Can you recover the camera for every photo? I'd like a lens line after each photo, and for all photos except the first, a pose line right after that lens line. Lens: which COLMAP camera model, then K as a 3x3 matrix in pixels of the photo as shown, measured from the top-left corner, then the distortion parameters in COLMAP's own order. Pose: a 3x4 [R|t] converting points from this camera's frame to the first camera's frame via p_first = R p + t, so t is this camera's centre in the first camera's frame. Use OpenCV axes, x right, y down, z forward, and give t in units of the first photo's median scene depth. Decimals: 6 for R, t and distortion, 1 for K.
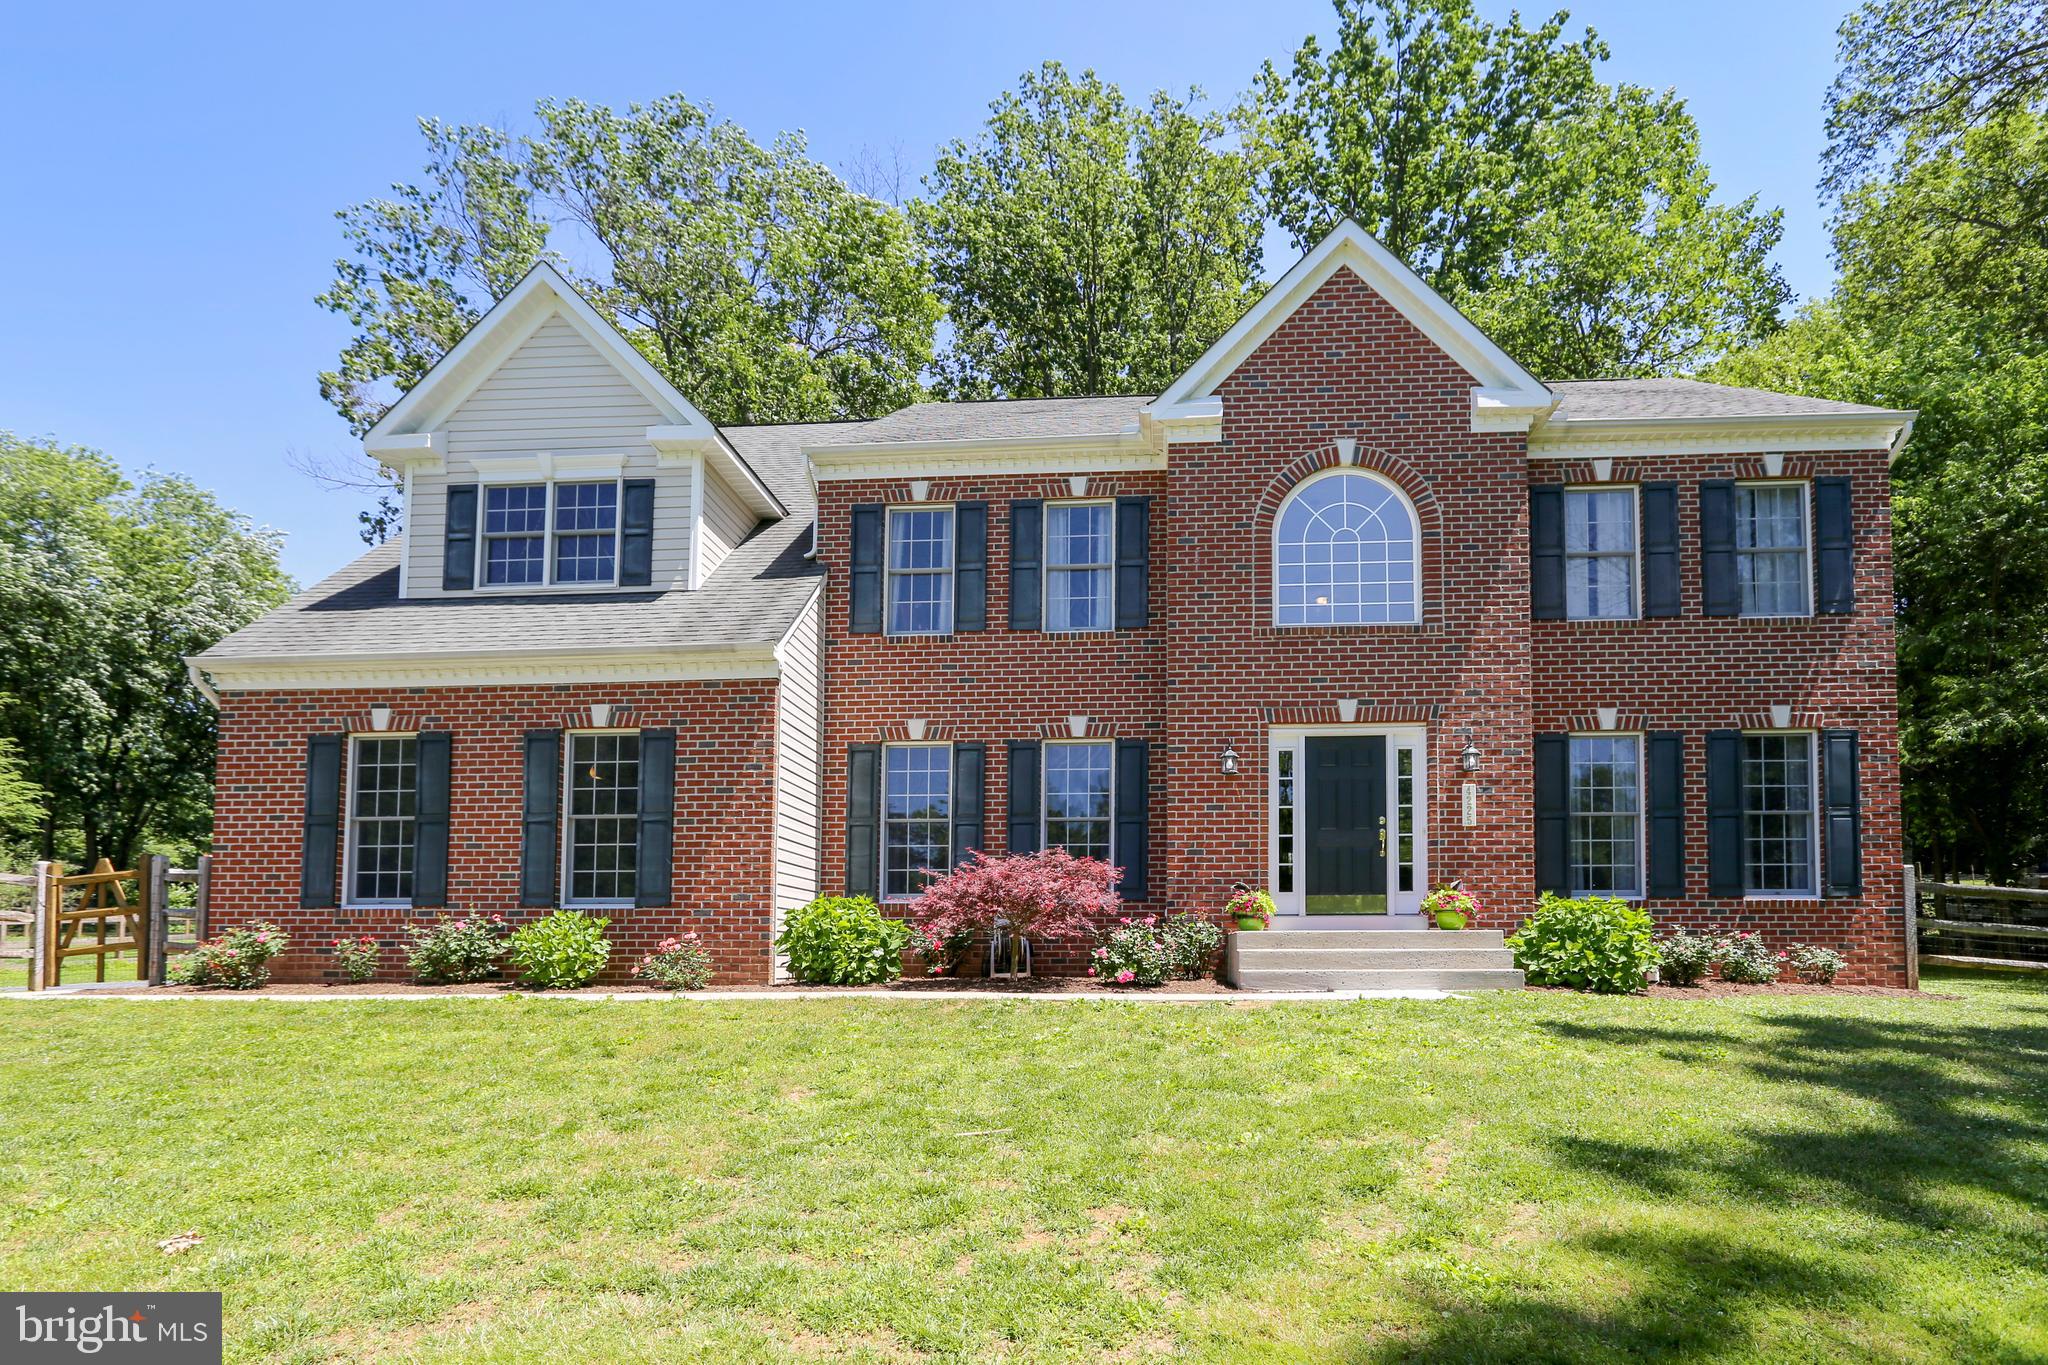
lens RADIAL K [[1065.1, 0, 1025.5], [0, 1065.1, 941.8], [0, 0, 1]] dist [-0.001297, -0.000434]
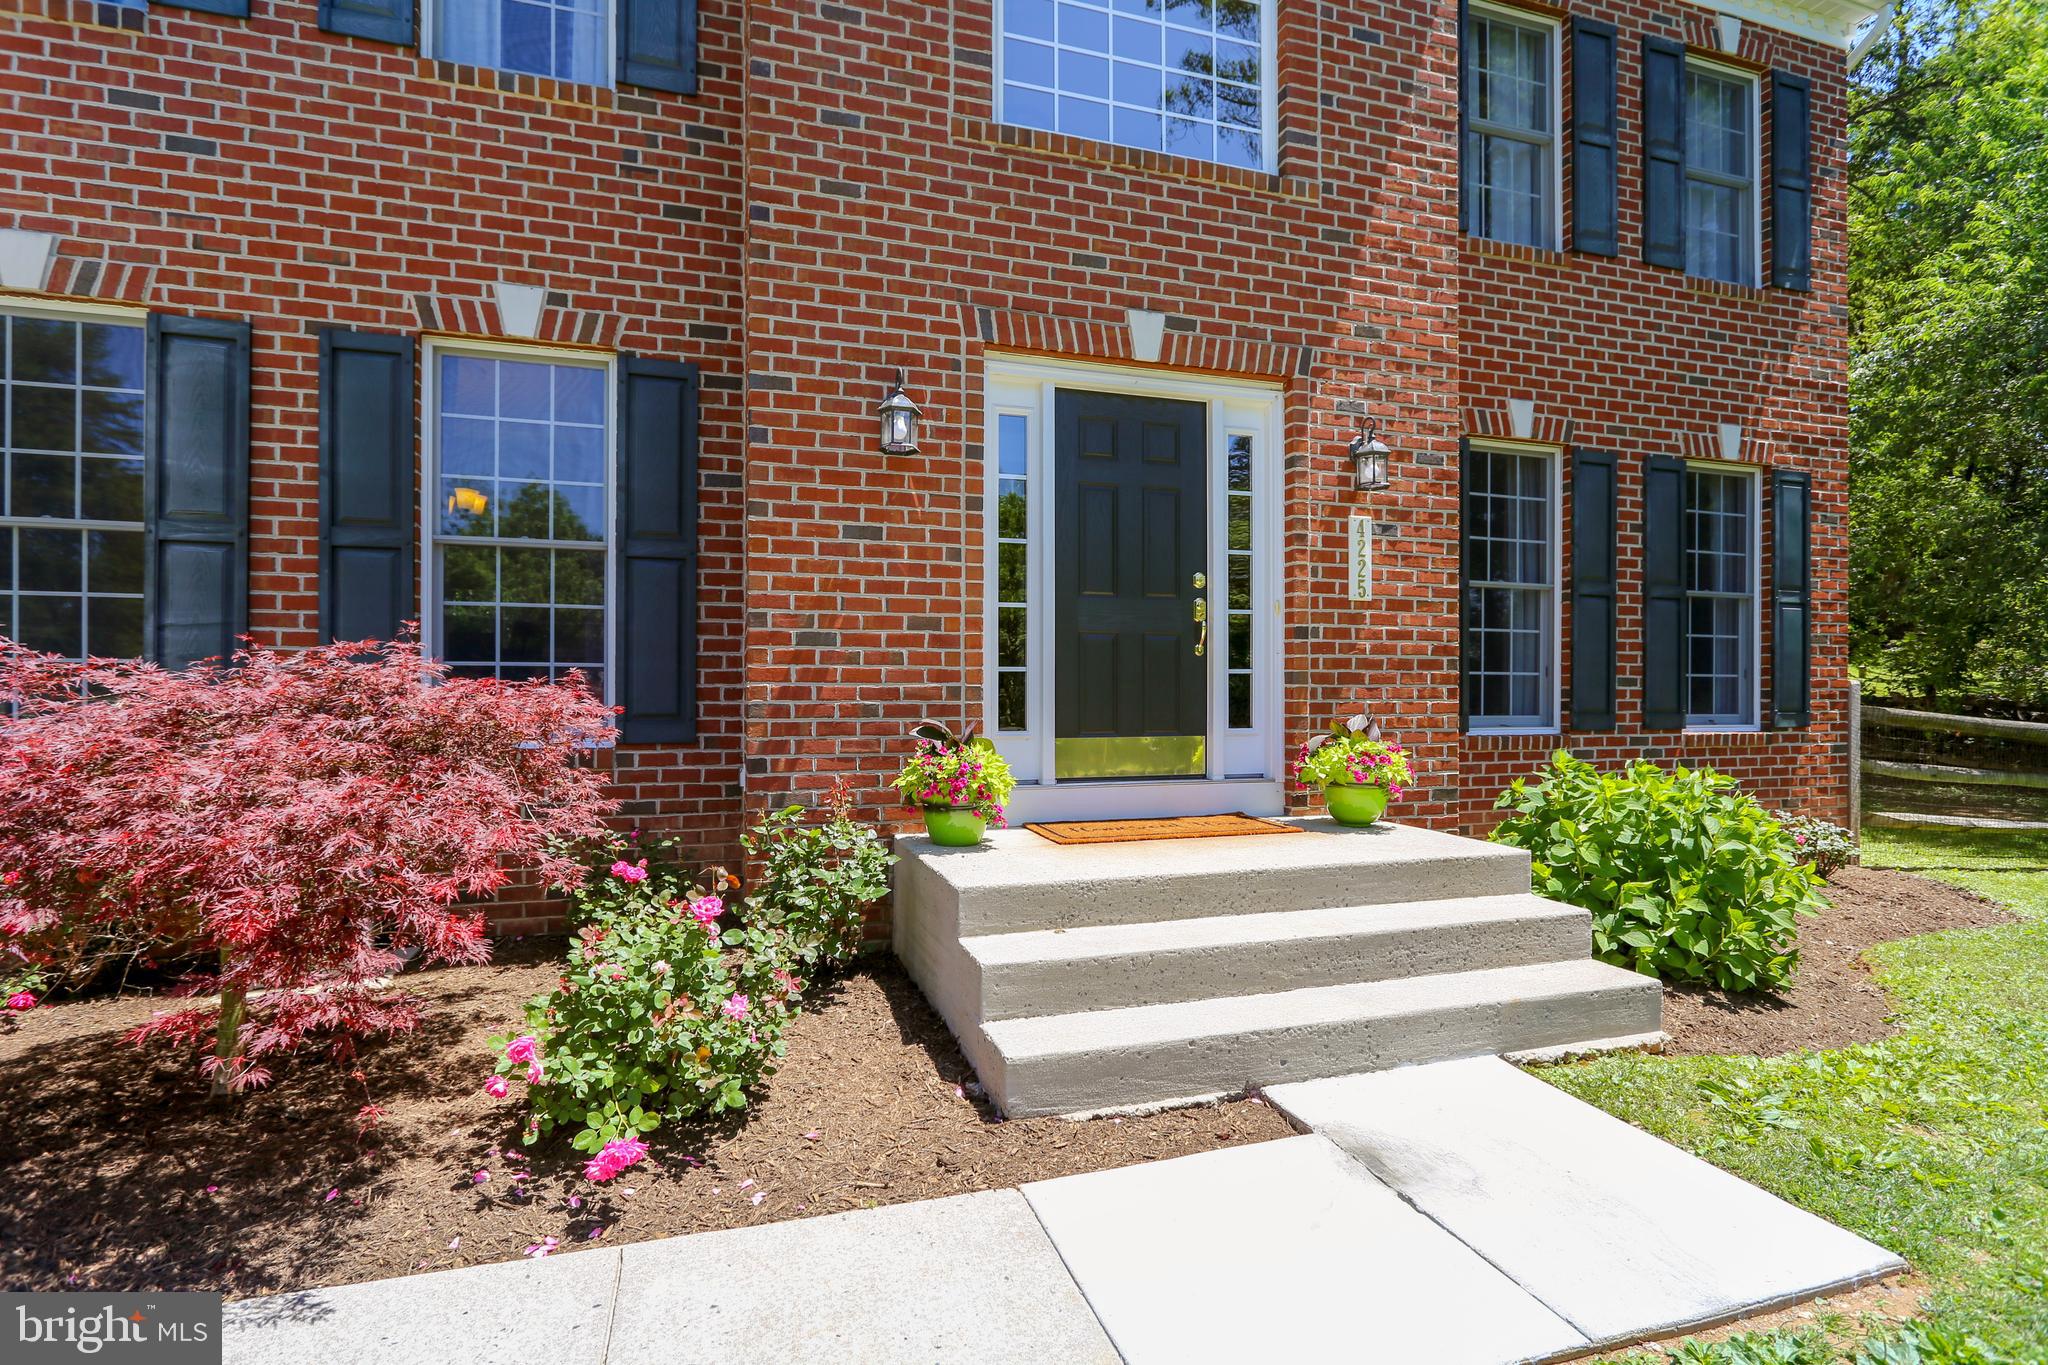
lens RADIAL K [[1063.0, 0, 979.6], [0, 1063.0, 726.6], [0, 0, 1]] dist [-0.006255, -0.000141]
pose [[0.930438, -0.006804, 0.366385, 0.066866], [-0.009964, 0.998988, 0.043857, -0.068283], [-0.366313, -0.044457, 0.929429, 0.588556]]
